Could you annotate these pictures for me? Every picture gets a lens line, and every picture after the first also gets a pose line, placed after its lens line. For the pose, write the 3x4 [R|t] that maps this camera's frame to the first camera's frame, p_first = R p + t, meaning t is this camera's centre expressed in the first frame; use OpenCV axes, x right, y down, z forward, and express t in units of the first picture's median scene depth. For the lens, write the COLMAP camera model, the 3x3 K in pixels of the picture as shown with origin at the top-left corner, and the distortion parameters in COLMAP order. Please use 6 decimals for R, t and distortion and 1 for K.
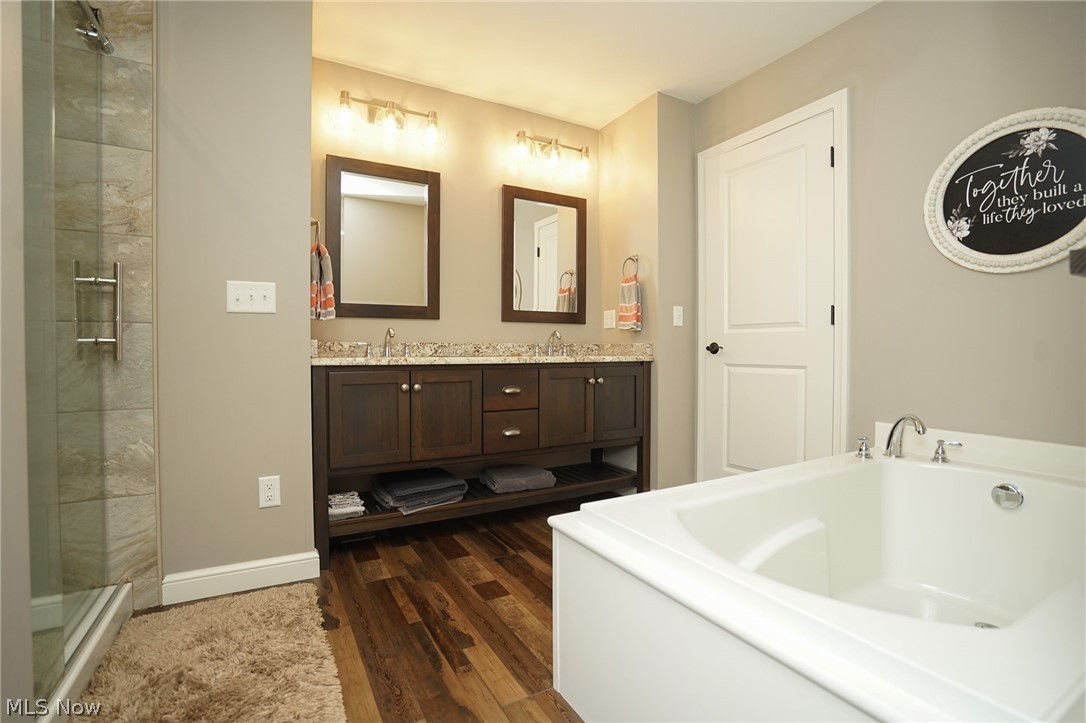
lens RADIAL K [[505.0, 0, 545.7], [0, 505.0, 359.5], [0, 0, 1]] dist [-0.049848, 0.016800]
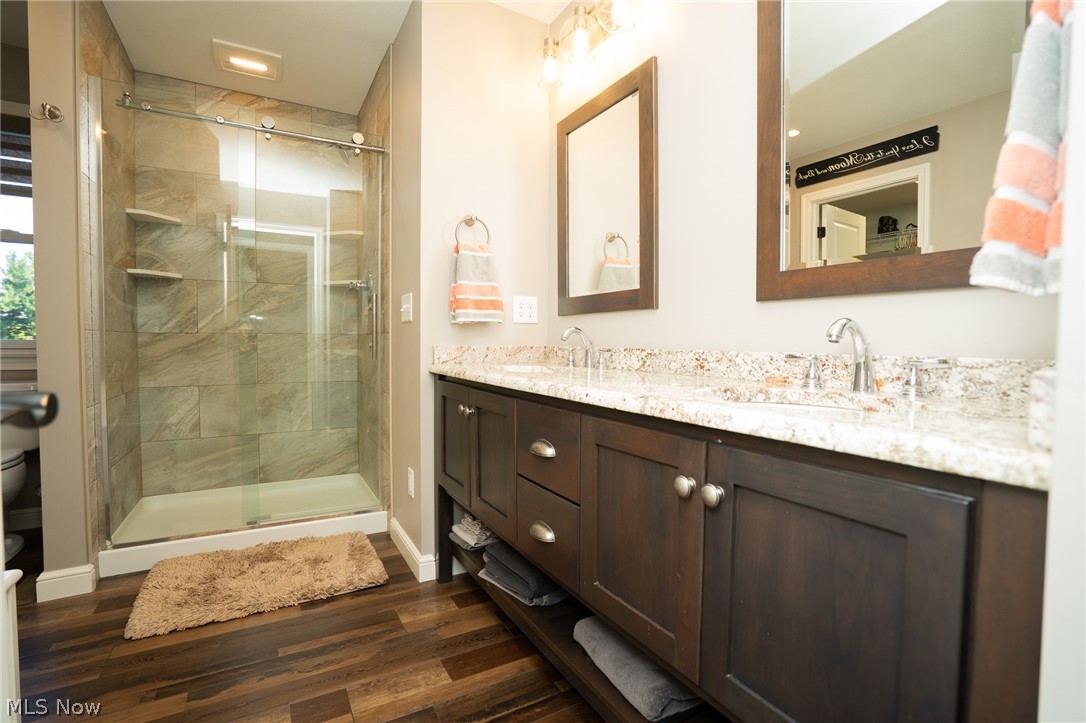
lens RADIAL K [[505.0, 0, 546.1], [0, 505.0, 359.8], [0, 0, 1]] dist [-0.049848, 0.016800]
pose [[-0.006267, 0.039043, -0.999218, 0.443644], [-0.024852, 0.998923, 0.039187, -0.047632], [0.999672, 0.025078, -0.005290, 1.045489]]
